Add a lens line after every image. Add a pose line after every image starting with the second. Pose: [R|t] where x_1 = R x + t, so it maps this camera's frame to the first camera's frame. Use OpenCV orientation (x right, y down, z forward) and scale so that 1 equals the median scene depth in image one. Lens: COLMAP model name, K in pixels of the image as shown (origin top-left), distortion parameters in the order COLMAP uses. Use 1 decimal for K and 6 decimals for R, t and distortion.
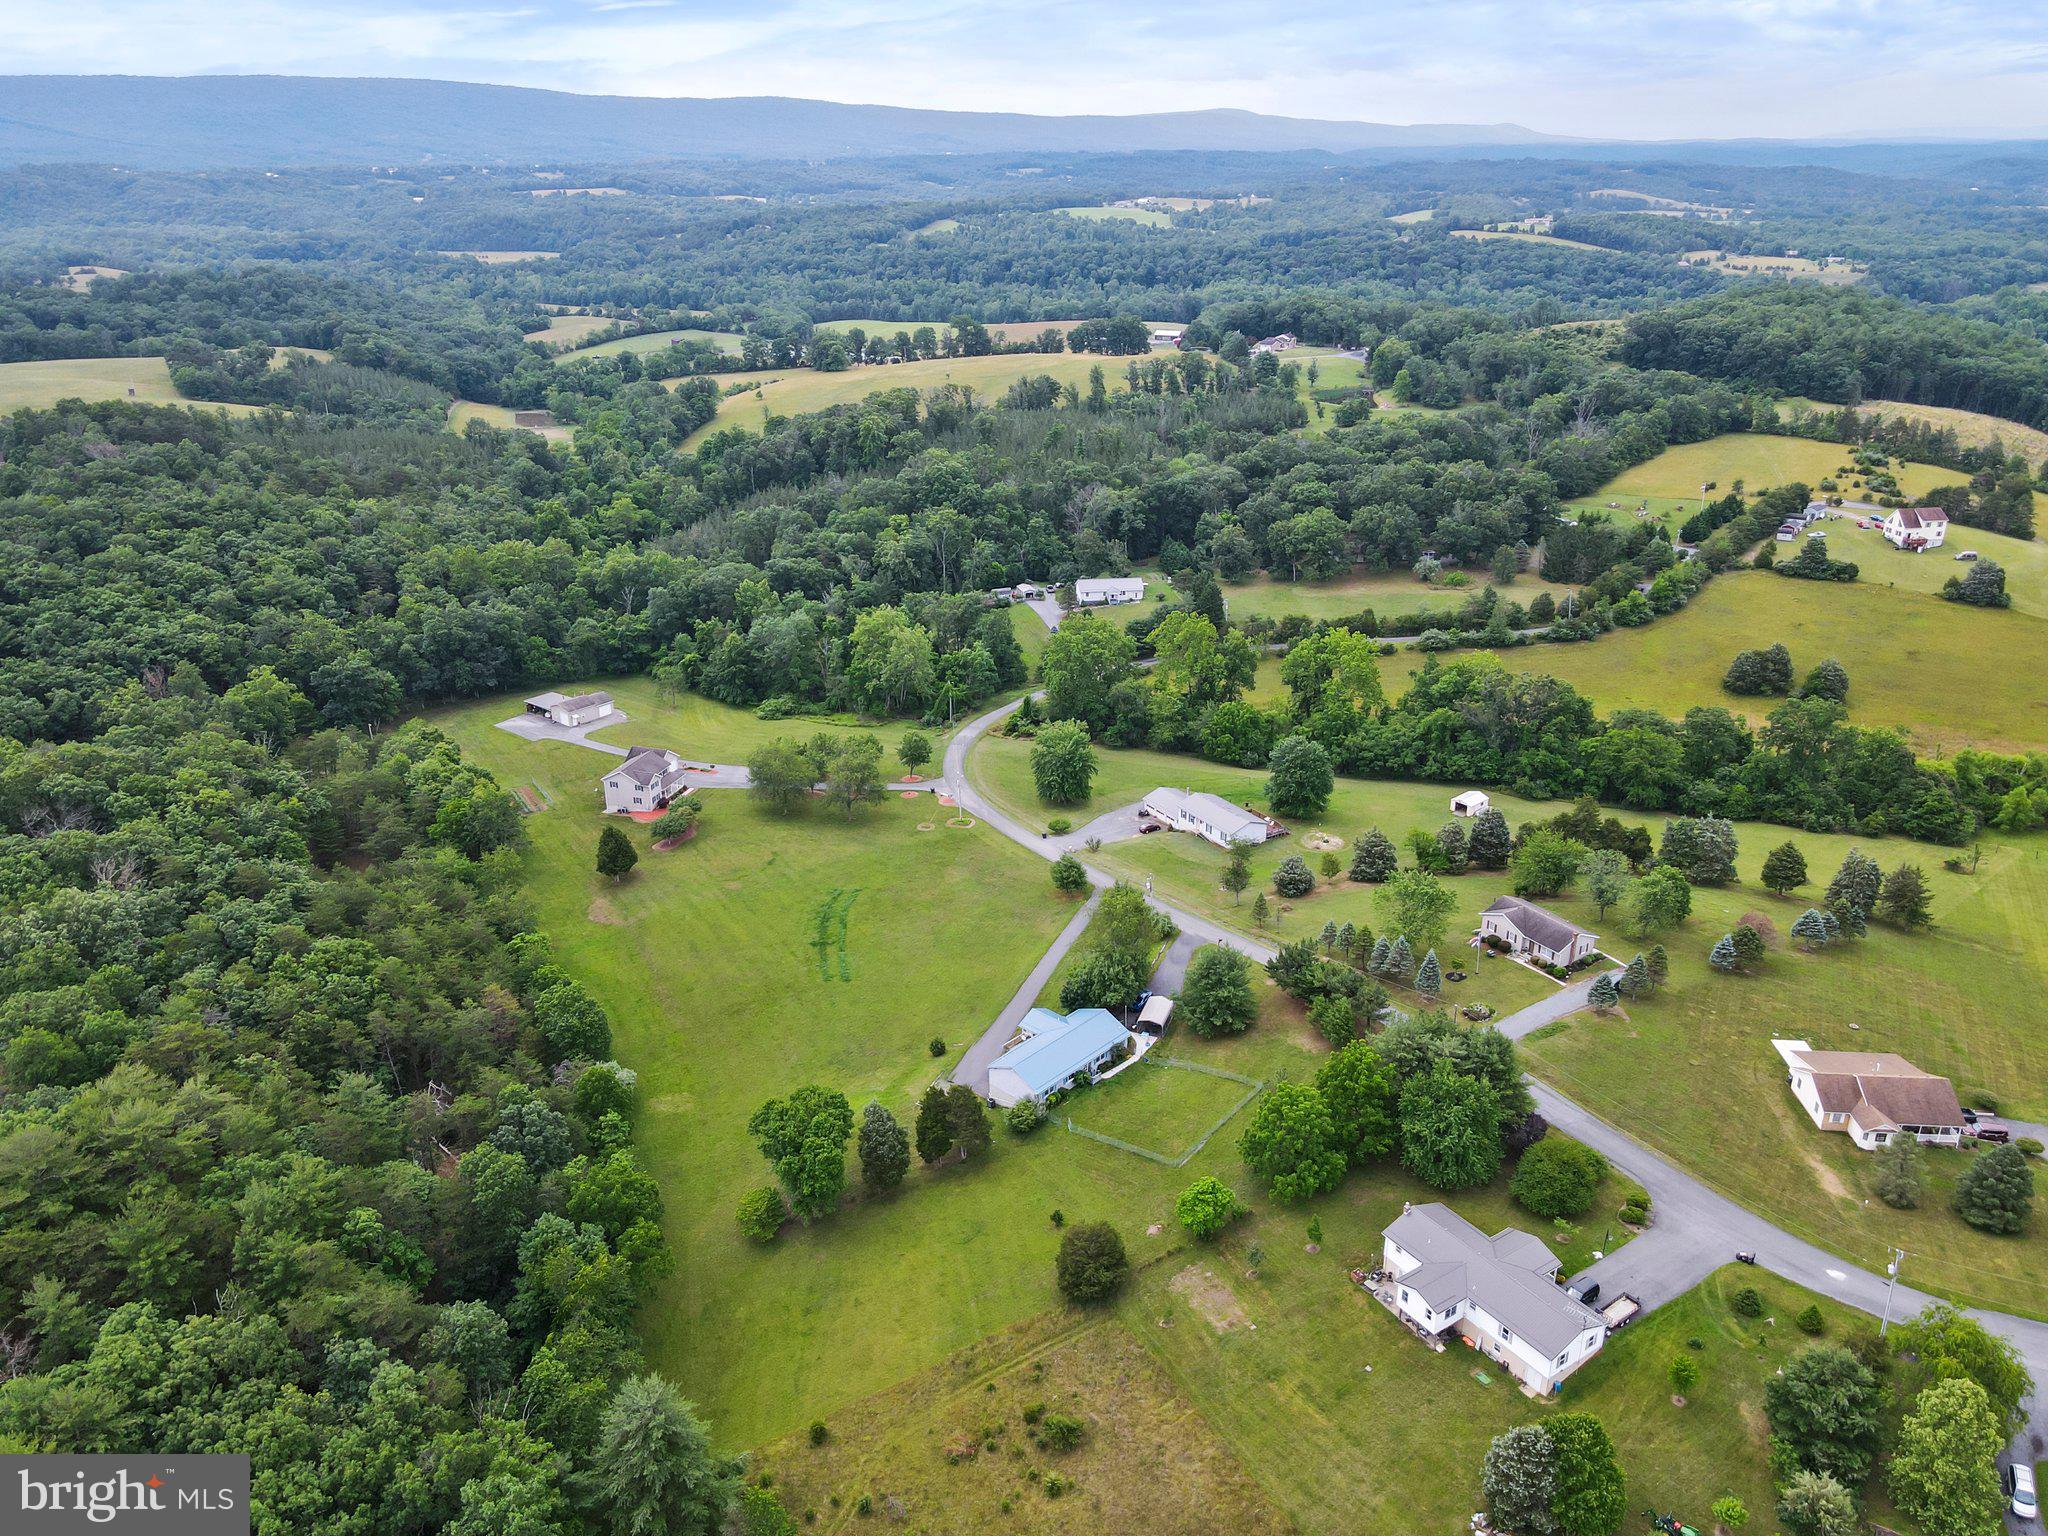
lens RADIAL K [[1508.2, 0, 1026.7], [0, 1508.2, 767.2], [0, 0, 1]] dist [0.002307, 0.050949]
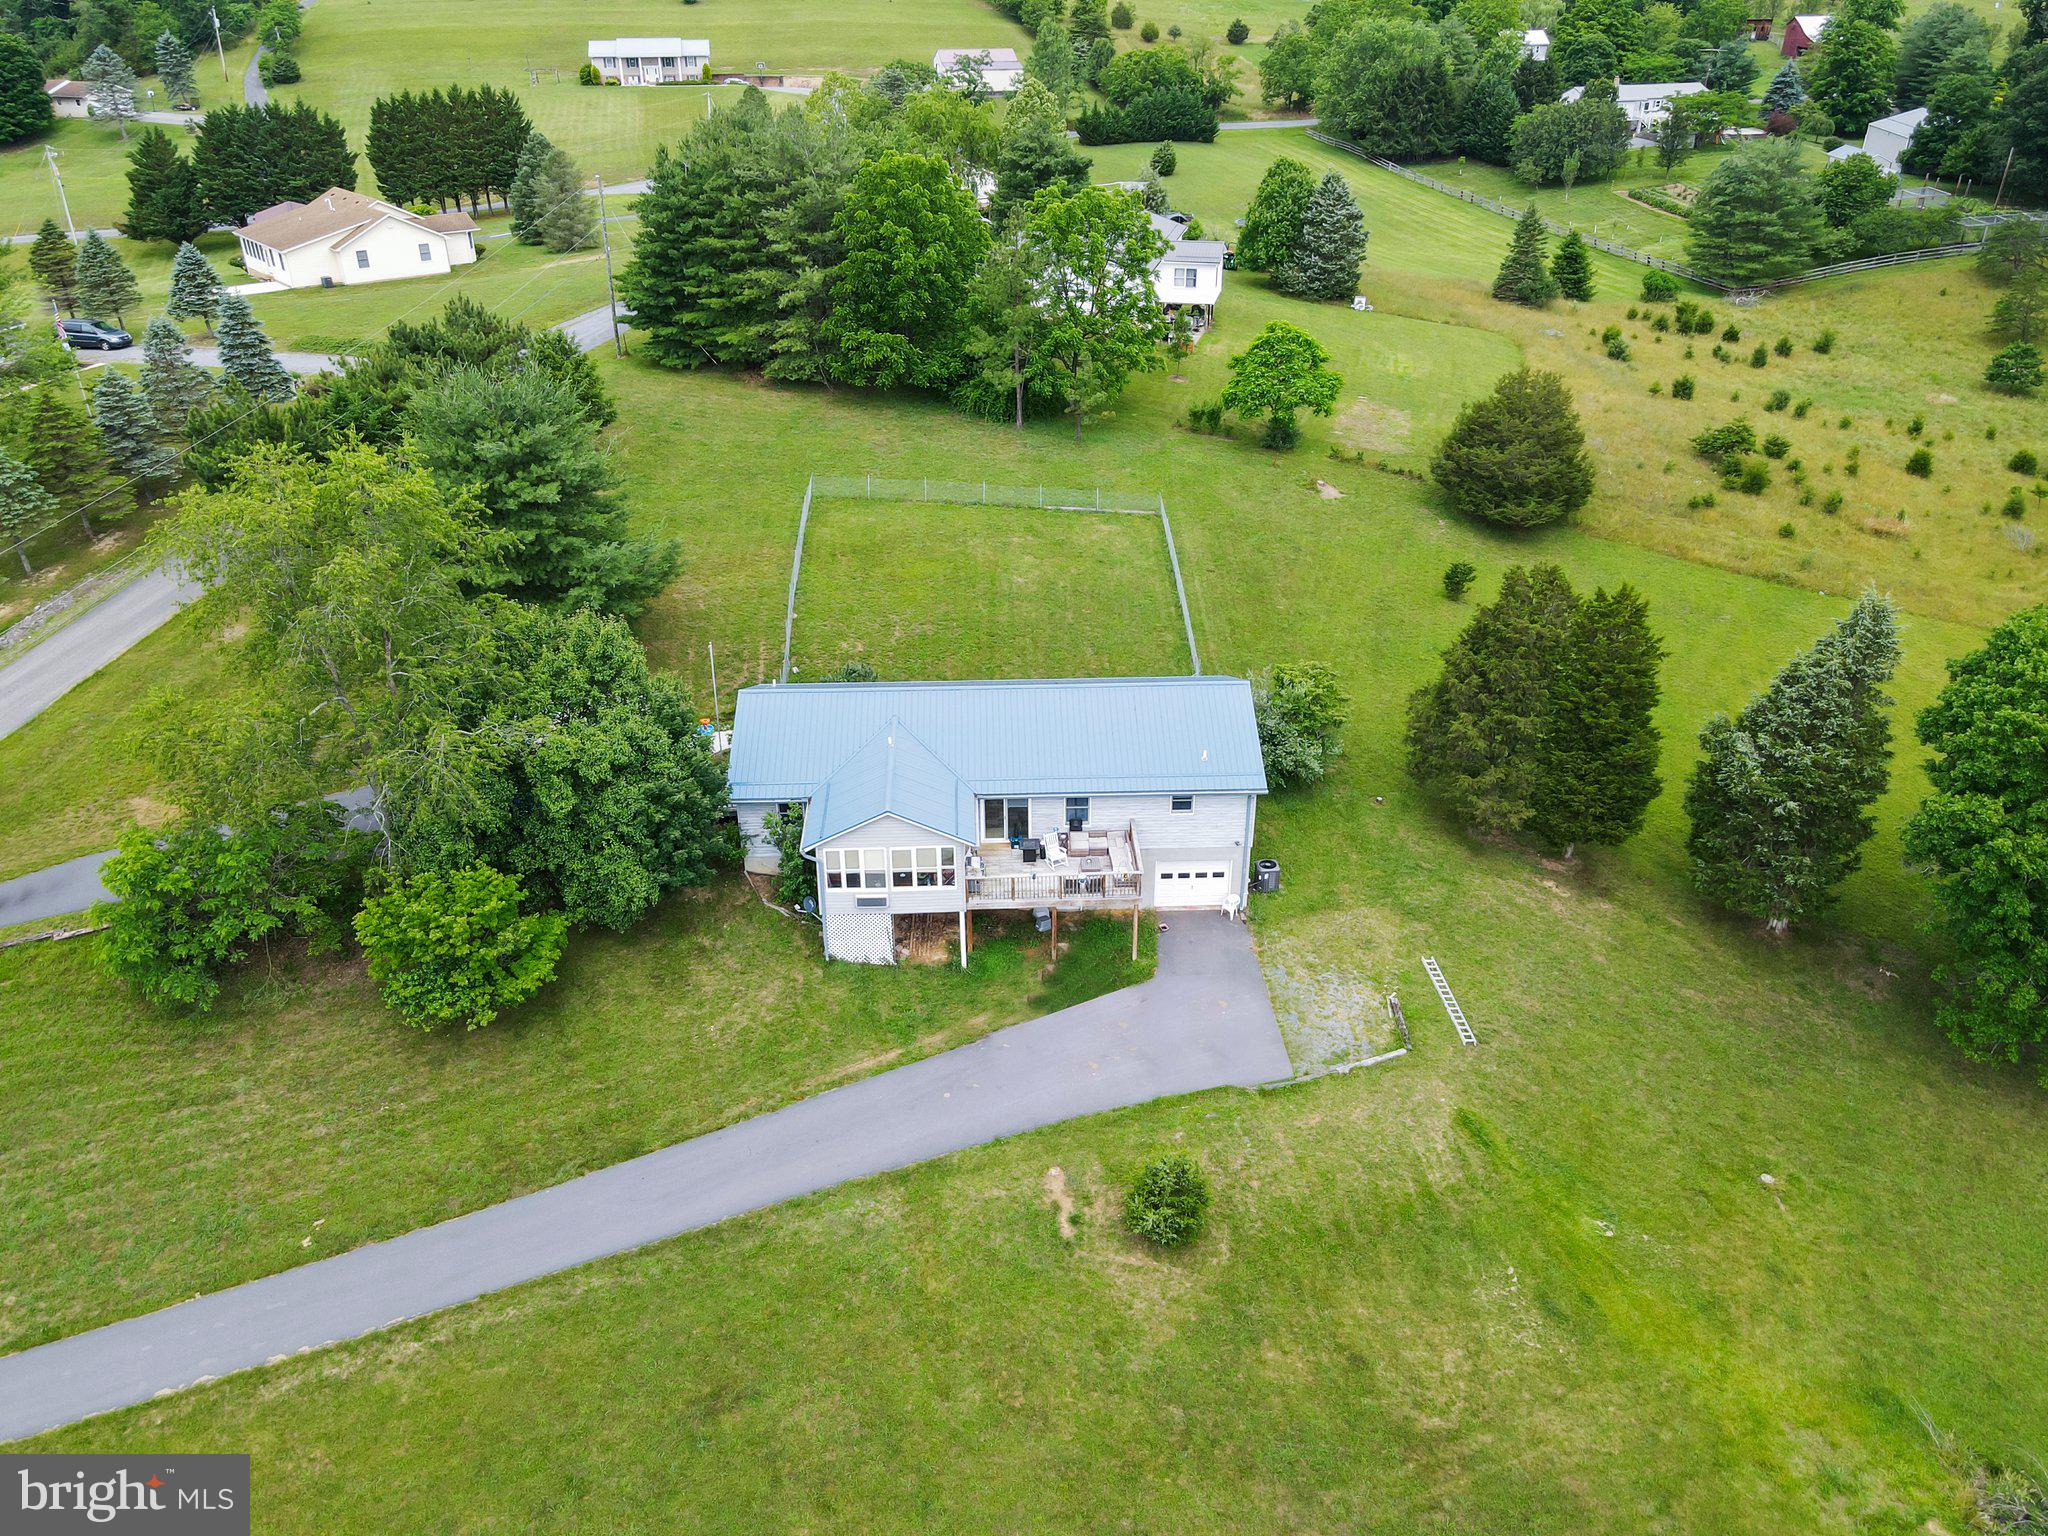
lens RADIAL K [[1506.0, 0, 1025.1], [0, 1506.0, 745.5], [0, 0, 1]] dist [0.016314, 0.010277]
pose [[-0.695159, -0.323408, 0.641998, -0.114329], [0.285518, 0.695398, 0.659470, 0.002296], [-0.659722, 0.641739, -0.391074, 0.768278]]
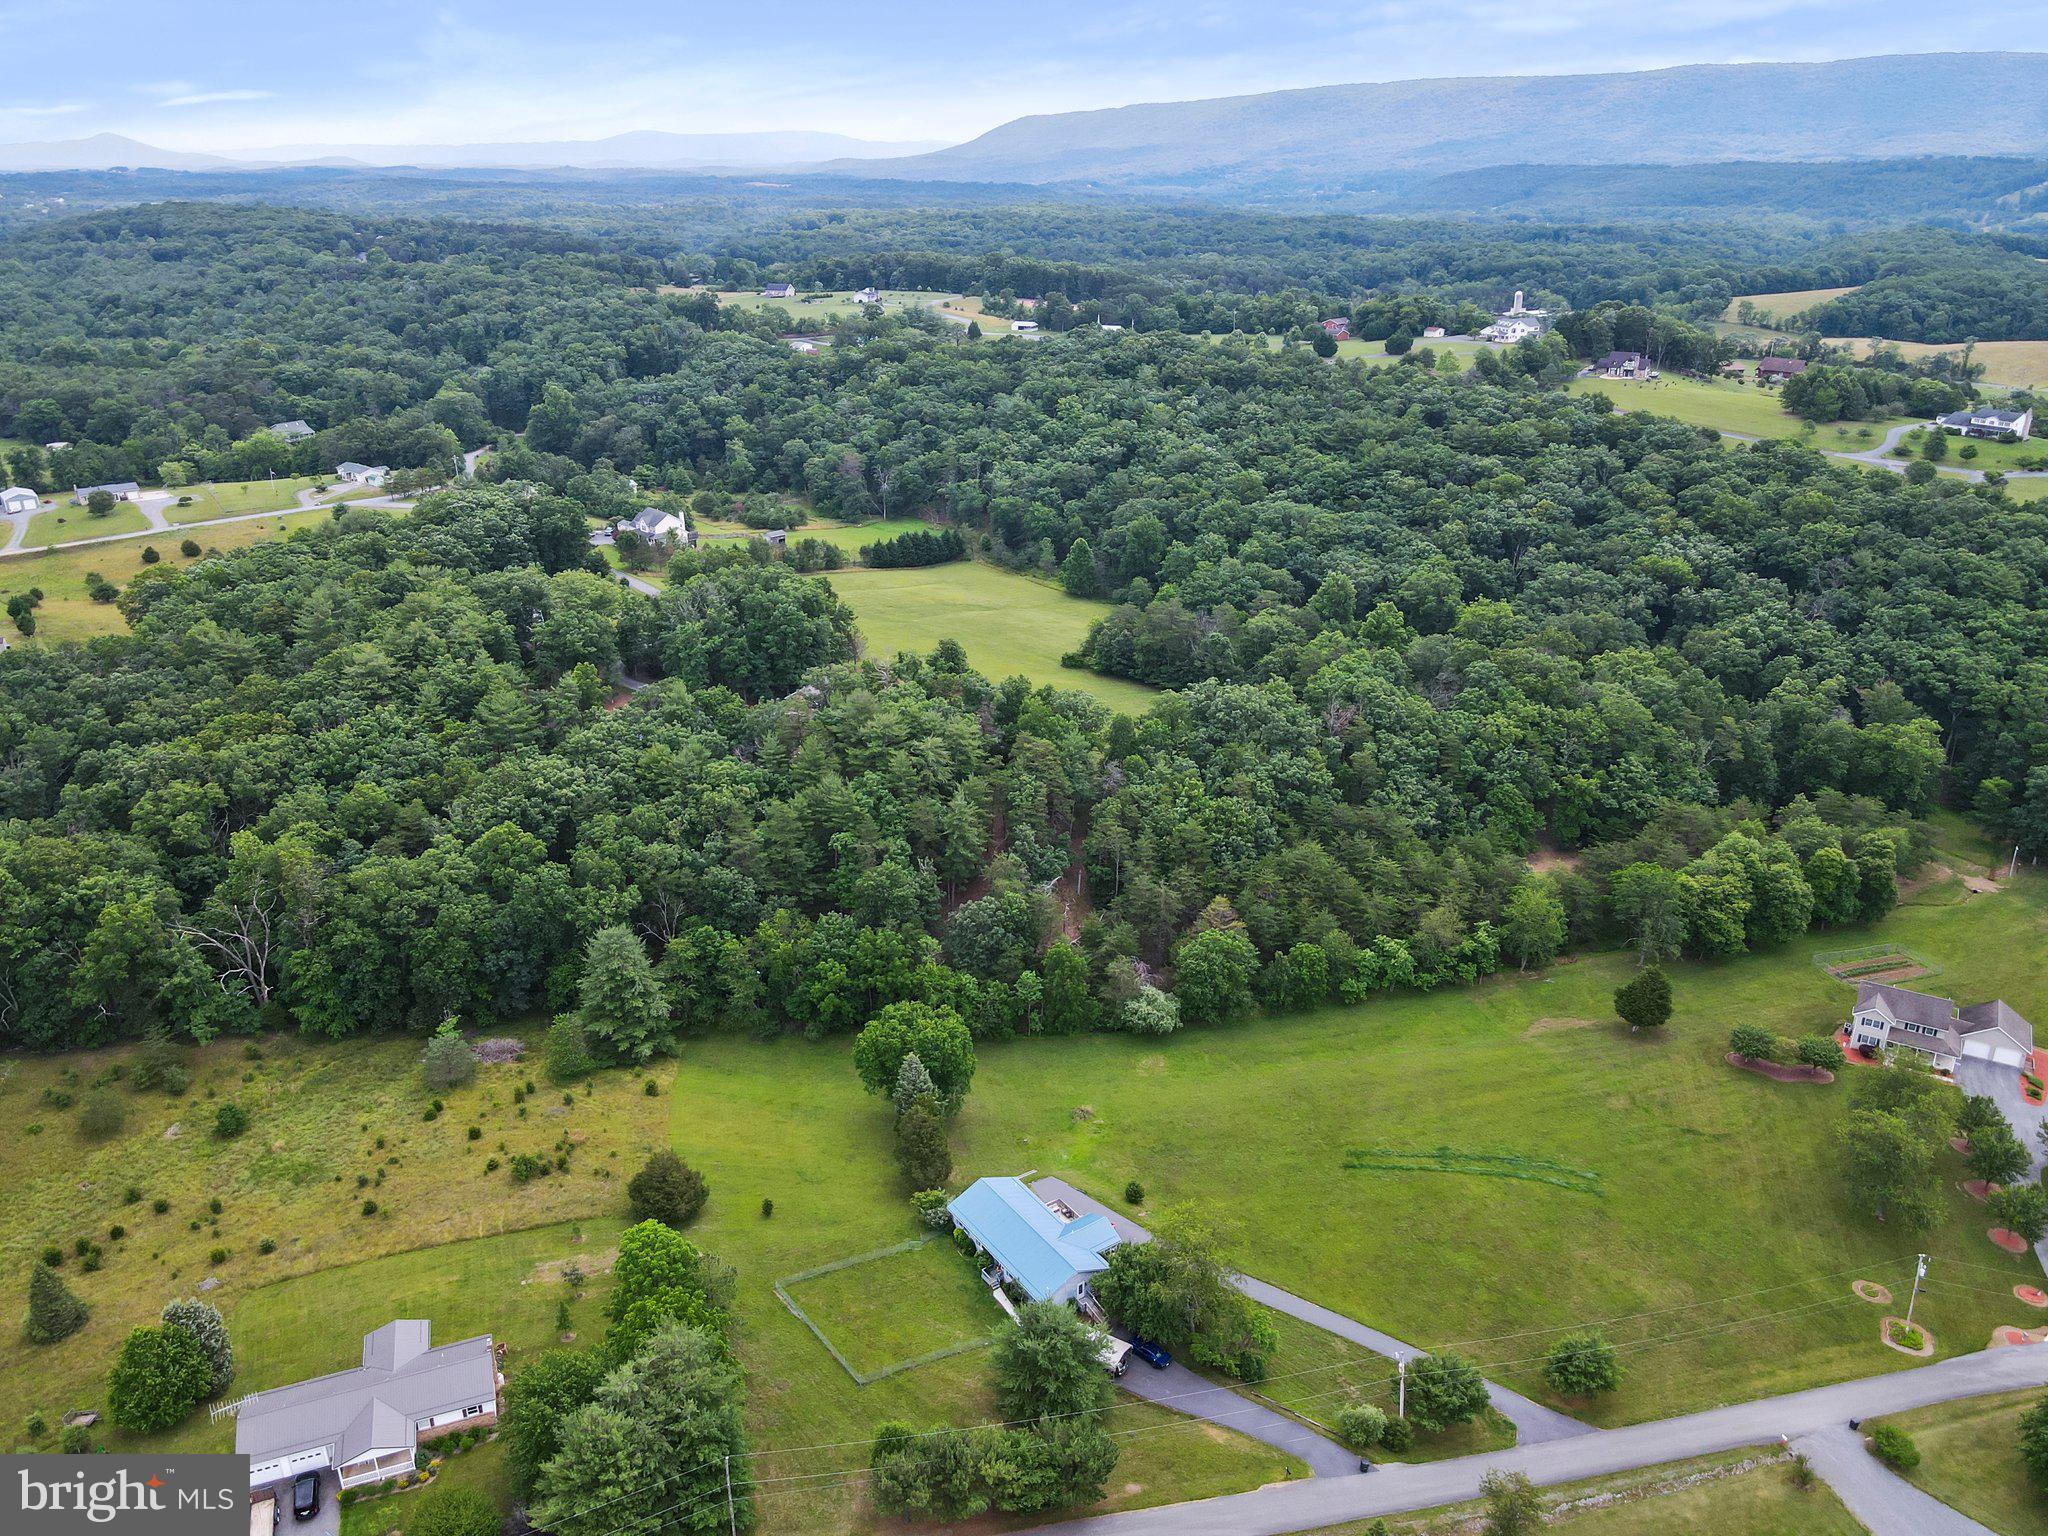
lens RADIAL K [[1506.0, 0, 1025.1], [0, 1506.0, 745.5], [0, 0, 1]] dist [0.016314, 0.010277]
pose [[-0.234430, 0.366835, -0.900264, 0.465727], [-0.359003, 0.827941, 0.430849, -0.273737], [0.903415, 0.424201, -0.062399, 0.648608]]
